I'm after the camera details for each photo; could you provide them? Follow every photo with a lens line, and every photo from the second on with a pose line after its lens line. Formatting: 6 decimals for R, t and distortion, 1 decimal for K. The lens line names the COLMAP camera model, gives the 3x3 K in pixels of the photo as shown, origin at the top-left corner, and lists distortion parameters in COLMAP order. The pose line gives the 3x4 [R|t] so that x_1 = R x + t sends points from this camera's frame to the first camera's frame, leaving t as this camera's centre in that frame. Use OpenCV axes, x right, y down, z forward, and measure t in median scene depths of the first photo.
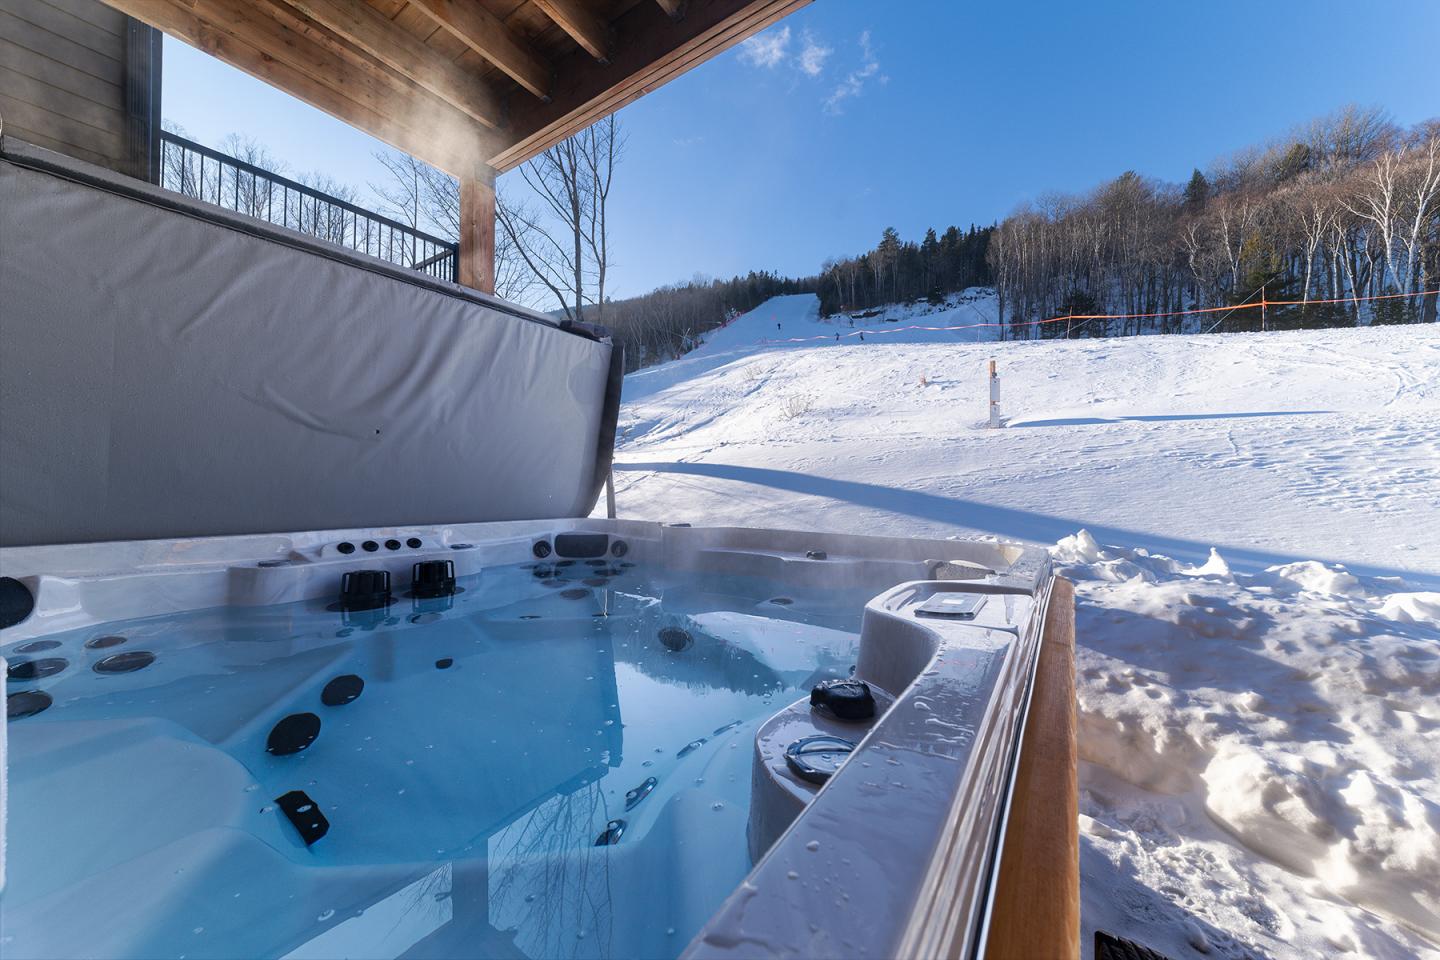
lens RADIAL K [[510.4, 0, 721.9], [0, 510.4, 489.1], [0, 0, 1]] dist [0.000202, -0.000738]
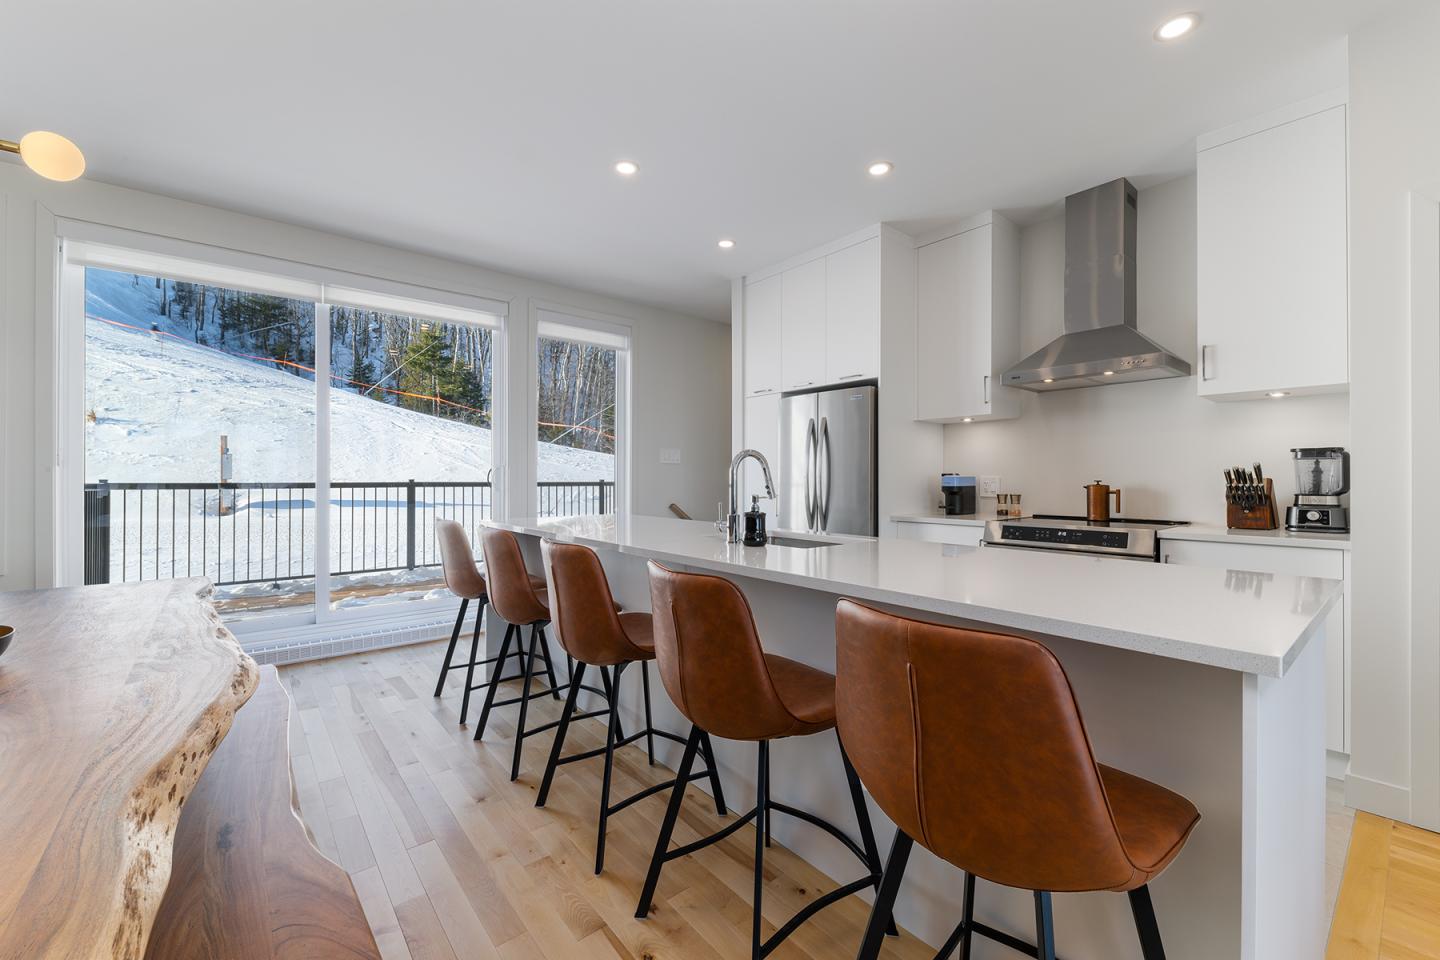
lens RADIAL K [[583.6, 0, 739.8], [0, 583.6, 477.3], [0, 0, 1]] dist [-0.000950, -0.004076]
pose [[0.254501, -0.005472, 0.967057, -0.199804], [0.002651, 0.999984, 0.004961, -0.134199], [-0.967069, 0.001301, 0.254511, -0.145131]]
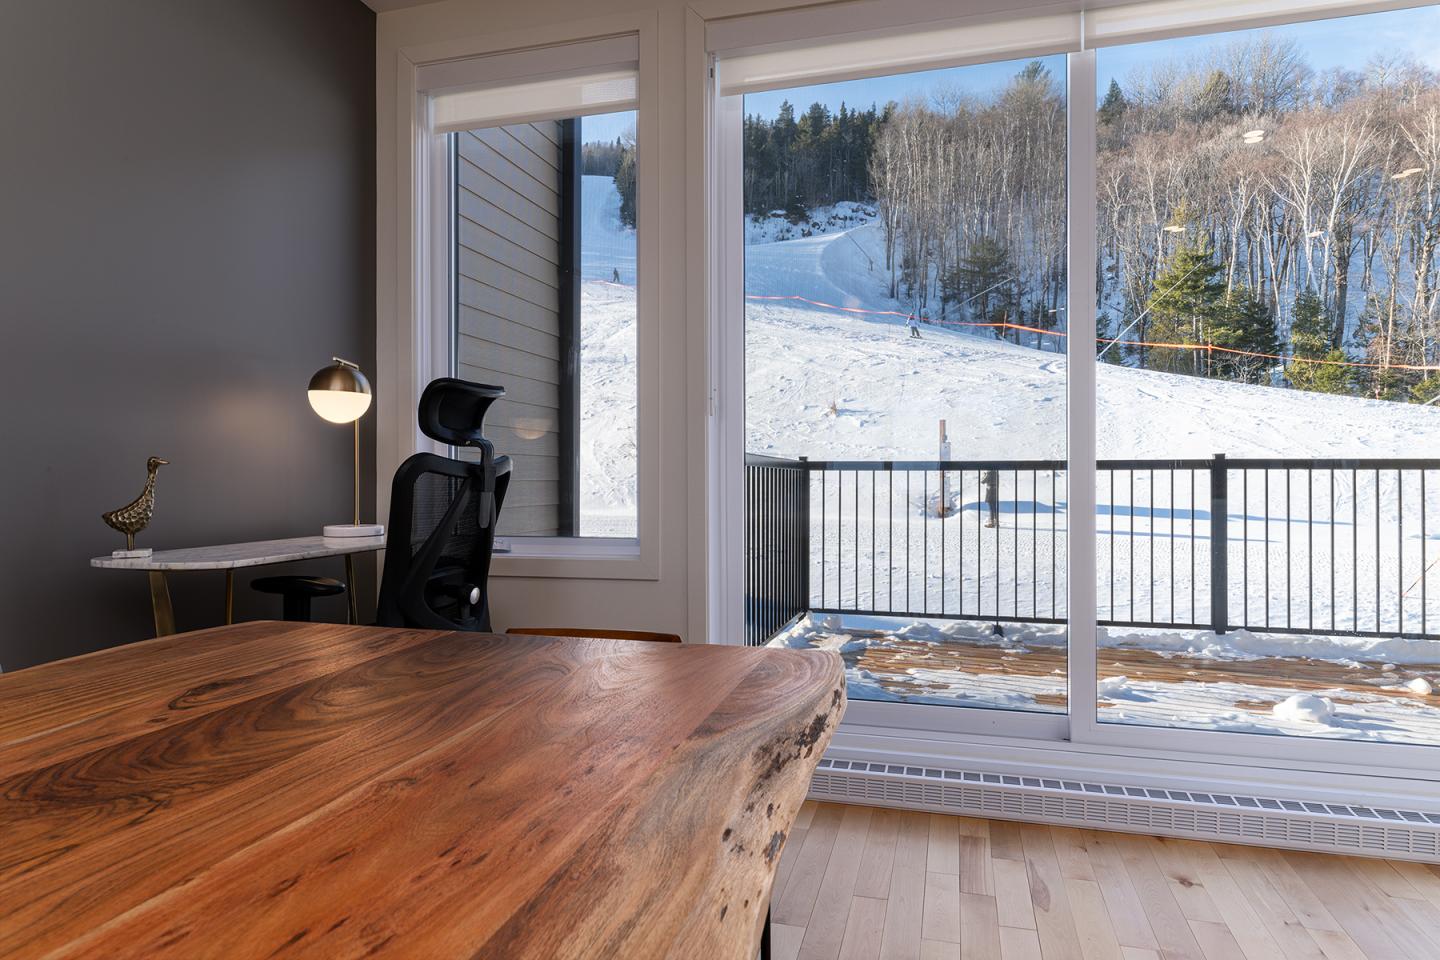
lens RADIAL K [[855.1, 0, 727.0], [0, 855.1, 479.1], [0, 0, 1]] dist [0.022541, 0.003185]
pose [[0.943554, -0.009609, 0.331078, -0.152396], [0.009112, 0.999954, 0.003054, -0.127990], [-0.331092, 0.000135, 0.943598, -0.080845]]
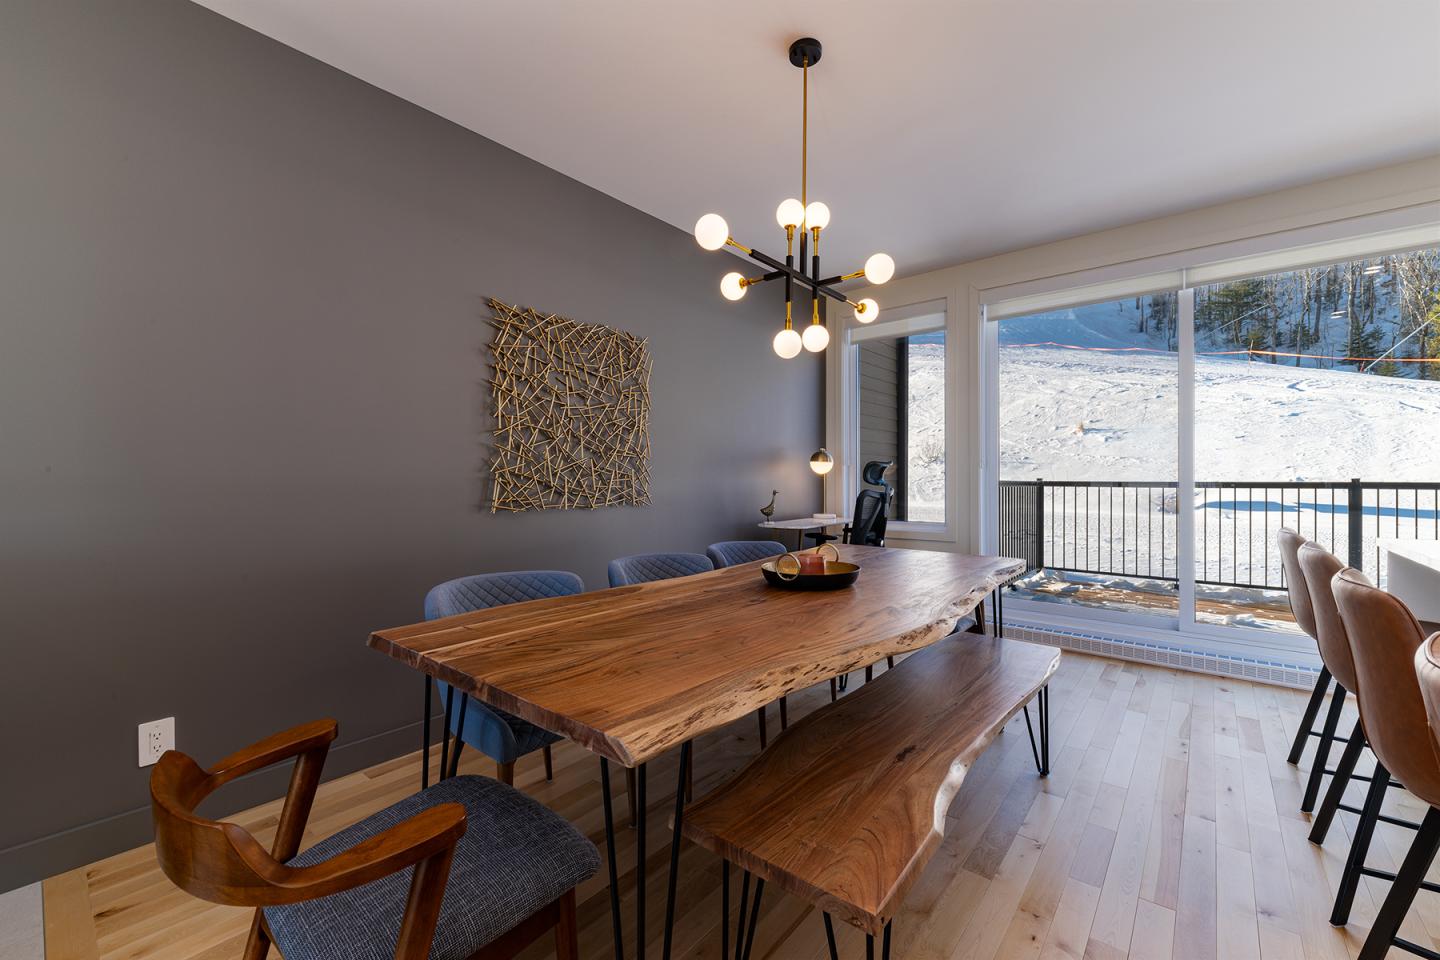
lens RADIAL K [[583.6, 0, 706.4], [0, 583.6, 480.5], [0, 0, 1]] dist [-0.000950, -0.004076]
pose [[0.993089, -0.008934, -0.117024, -0.178310], [0.009192, 0.999956, 0.001670, -0.133958], [0.117004, -0.002734, 0.993128, -0.156204]]
